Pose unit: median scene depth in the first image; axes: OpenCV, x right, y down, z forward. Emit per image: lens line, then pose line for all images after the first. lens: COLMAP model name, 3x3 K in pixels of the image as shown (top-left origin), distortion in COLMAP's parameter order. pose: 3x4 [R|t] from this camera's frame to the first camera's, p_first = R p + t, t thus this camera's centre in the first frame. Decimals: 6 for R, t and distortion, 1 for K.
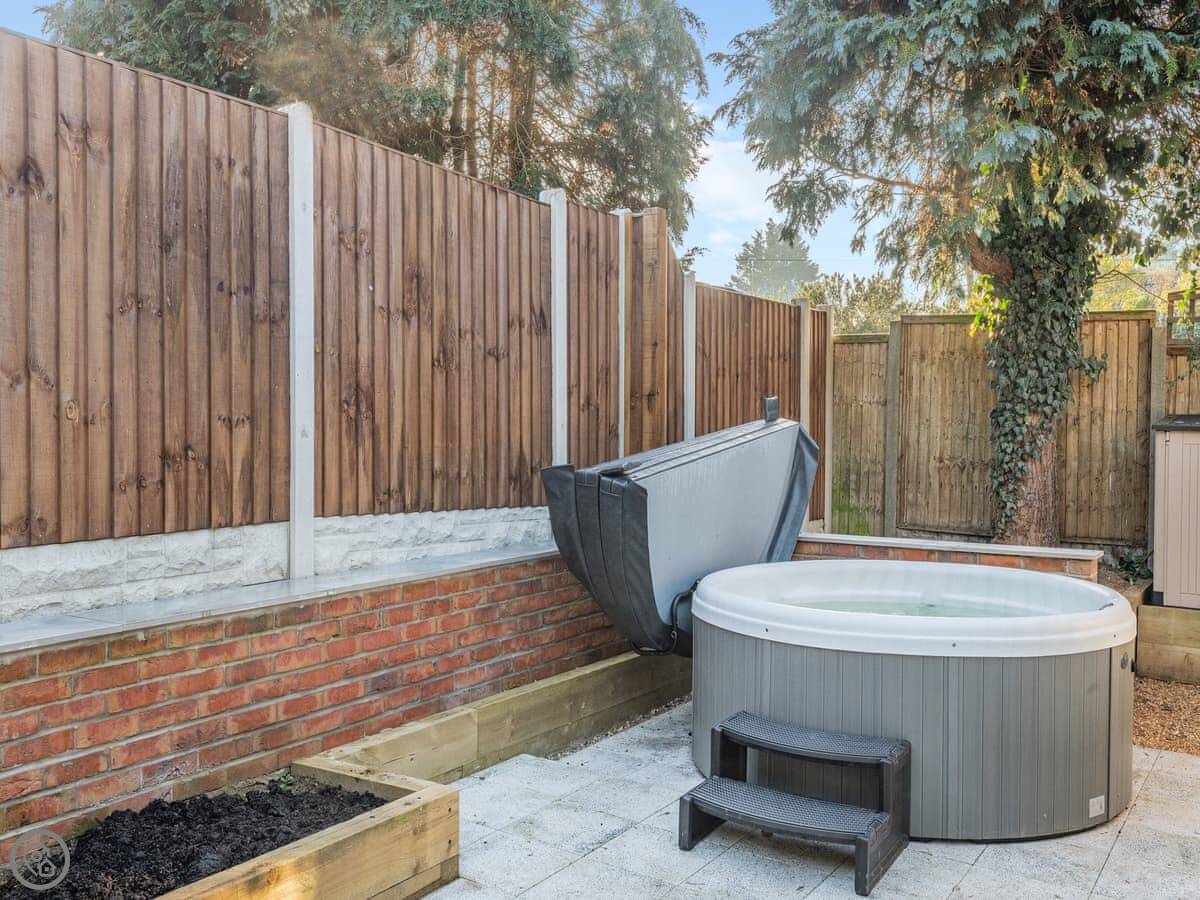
lens RADIAL K [[1023.0, 0, 603.5], [0, 1023.0, 450.2], [0, 0, 1]] dist [-0.006204, -0.012988]
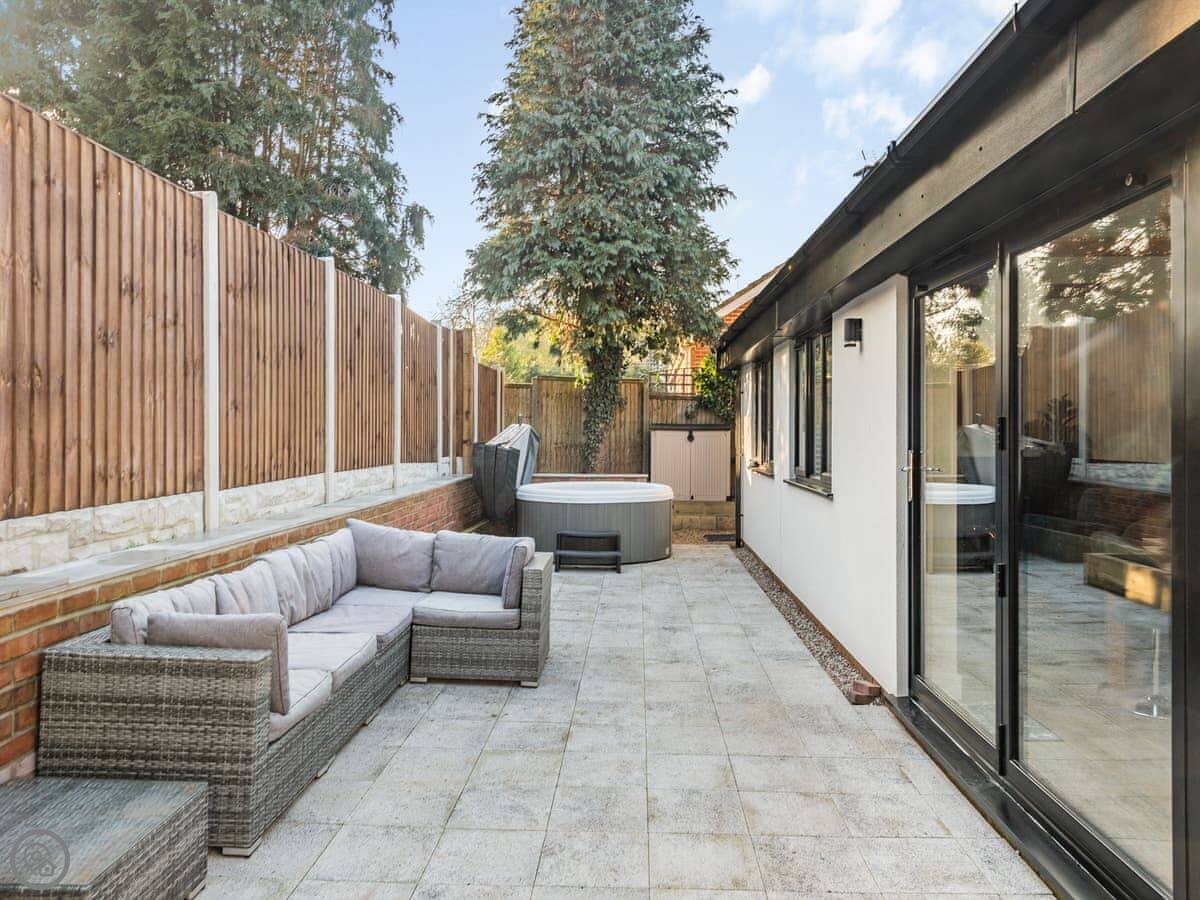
lens RADIAL K [[868.0, 0, 603.4], [0, 868.0, 443.5], [0, 0, 1]] dist [0.004522, 0.001820]
pose [[0.833758, -0.007118, 0.552084, -0.667979], [0.014811, 0.999845, -0.009477, 0.030308], [-0.551931, 0.016078, 0.833735, -0.642494]]
